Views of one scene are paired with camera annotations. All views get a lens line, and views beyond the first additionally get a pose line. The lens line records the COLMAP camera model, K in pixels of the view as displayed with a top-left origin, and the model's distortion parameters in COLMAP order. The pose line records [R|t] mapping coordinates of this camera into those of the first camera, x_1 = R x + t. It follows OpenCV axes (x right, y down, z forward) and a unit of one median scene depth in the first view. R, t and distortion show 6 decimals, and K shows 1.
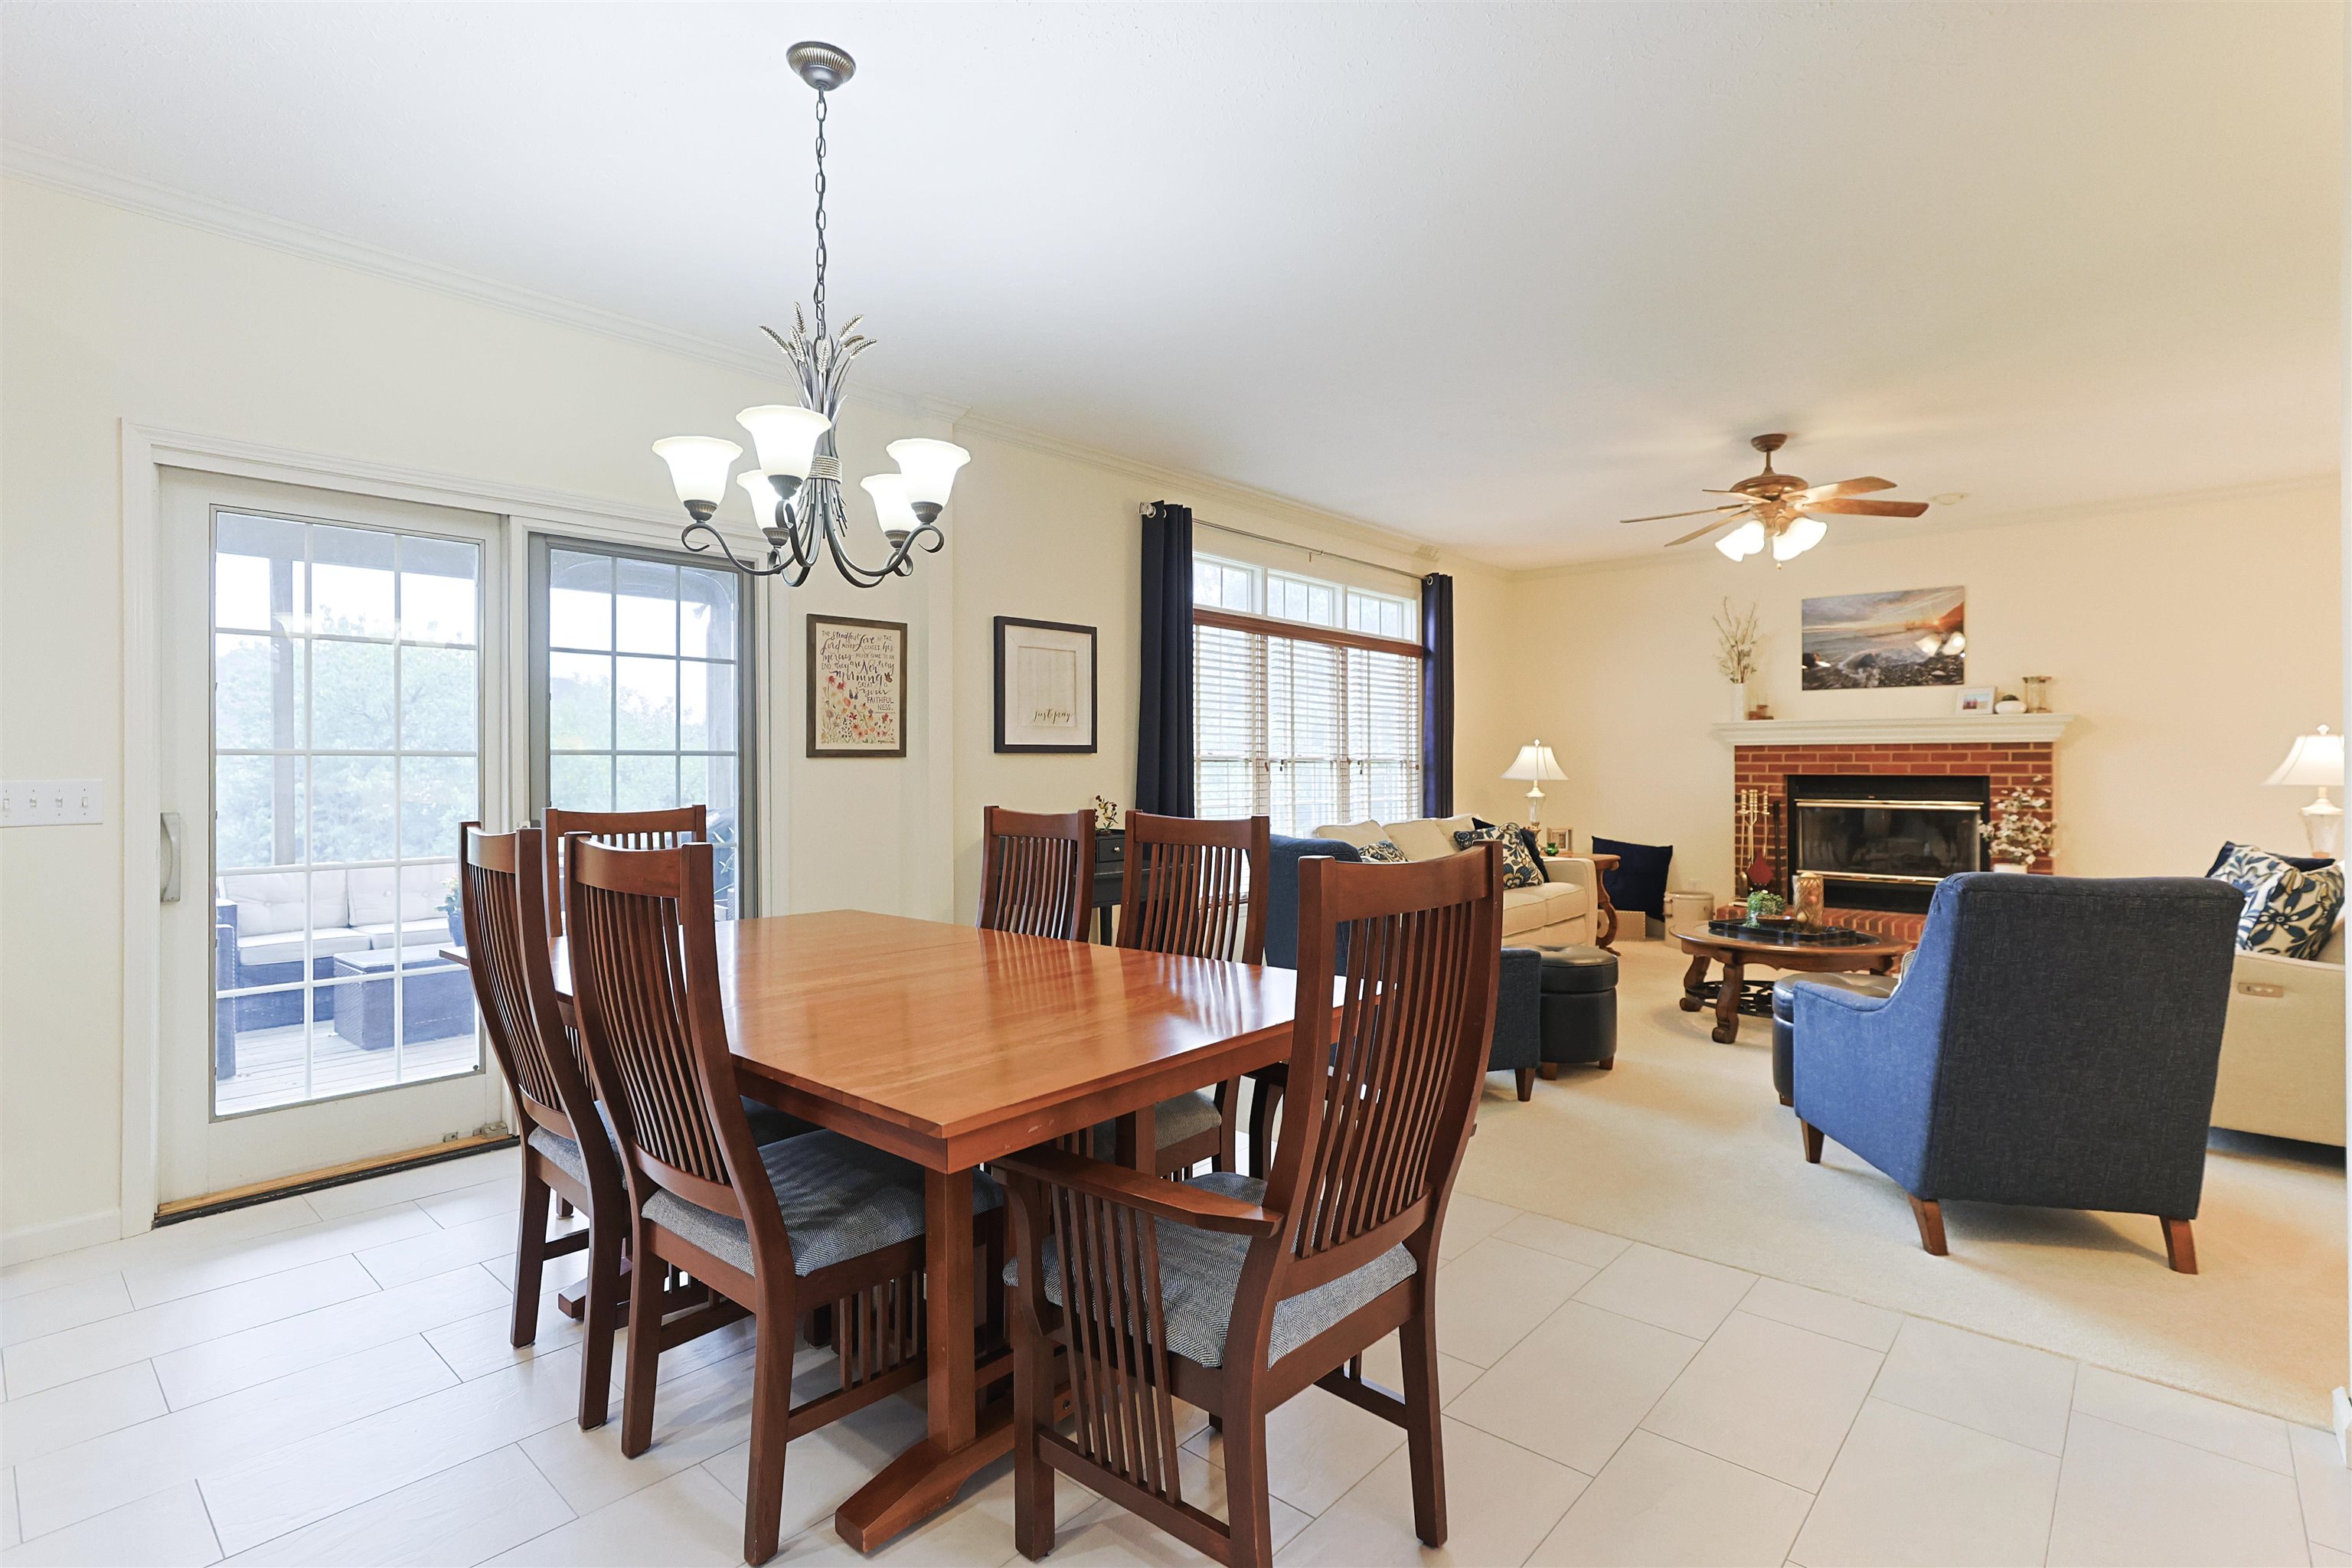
lens RADIAL K [[1139.8, 0, 1173.4], [0, 1139.8, 774.3], [0, 0, 1]] dist [-0.000960, -0.000021]
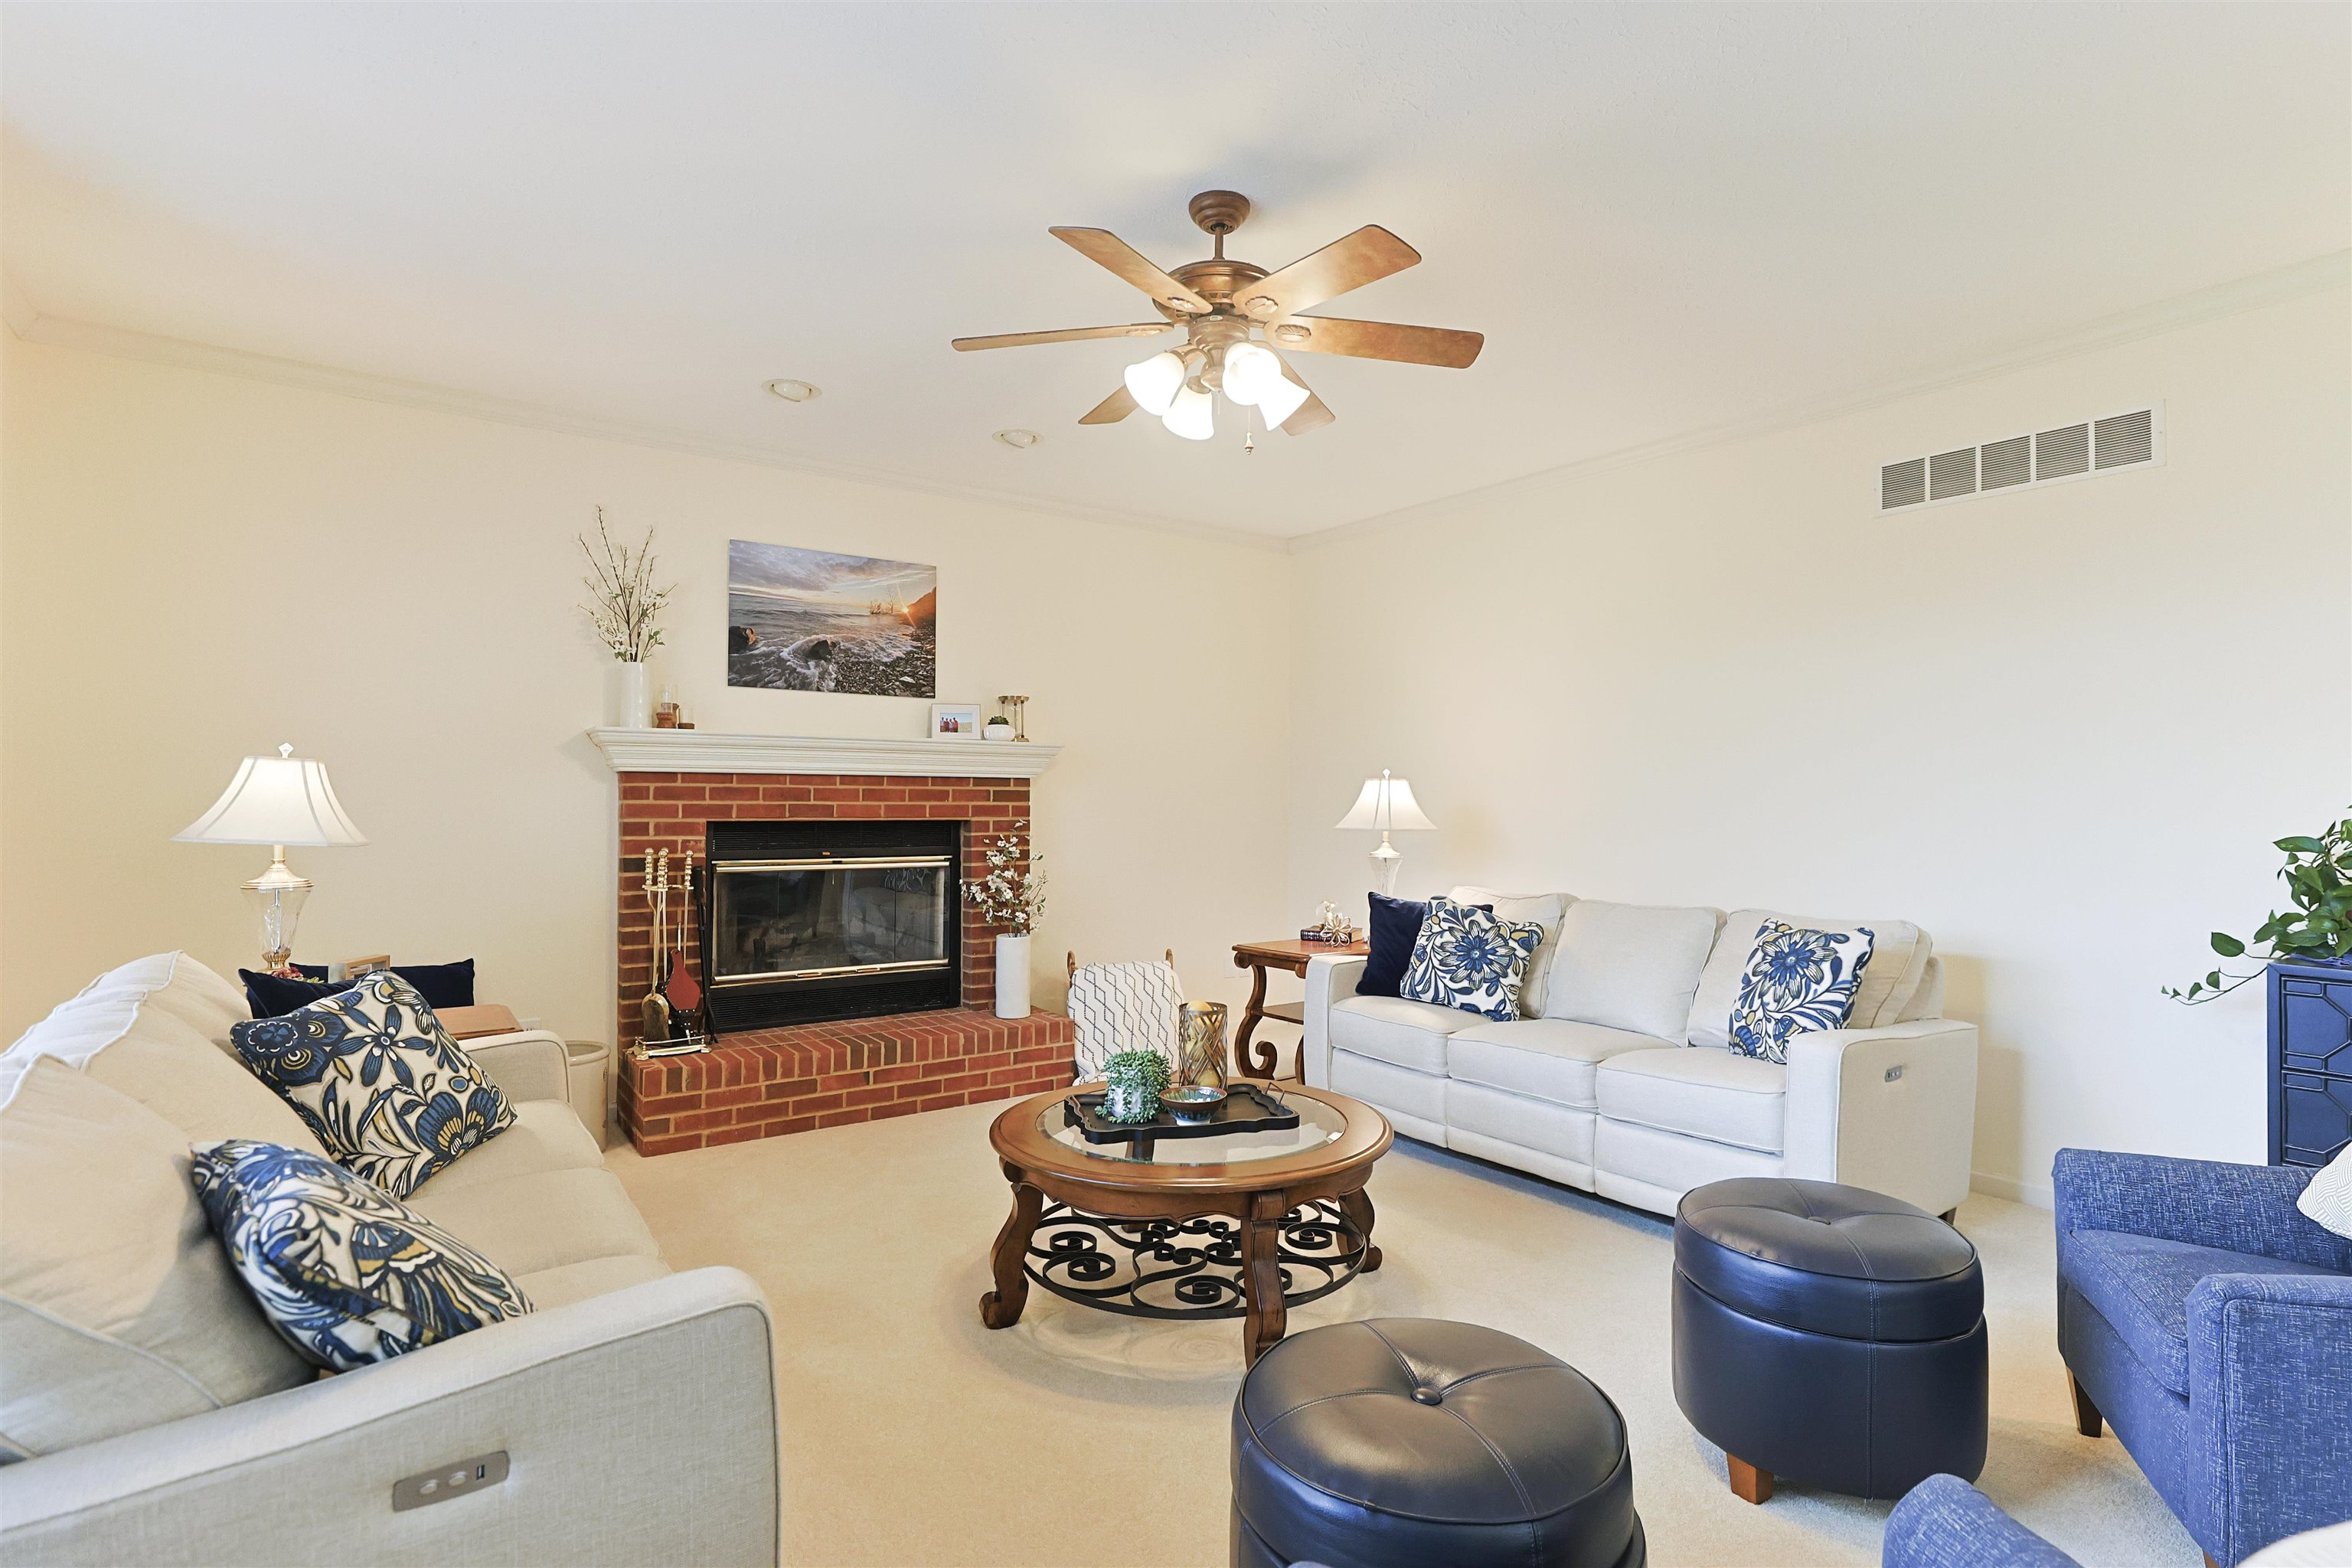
lens RADIAL K [[1139.8, 0, 1165.8], [0, 1139.8, 782.7], [0, 0, 1]] dist [-0.000960, -0.000021]
pose [[0.207268, 0.017362, 0.978130, -0.004844], [0.002954, 0.999827, -0.018373, -0.008773], [-0.978280, 0.006697, 0.207181, 0.663089]]
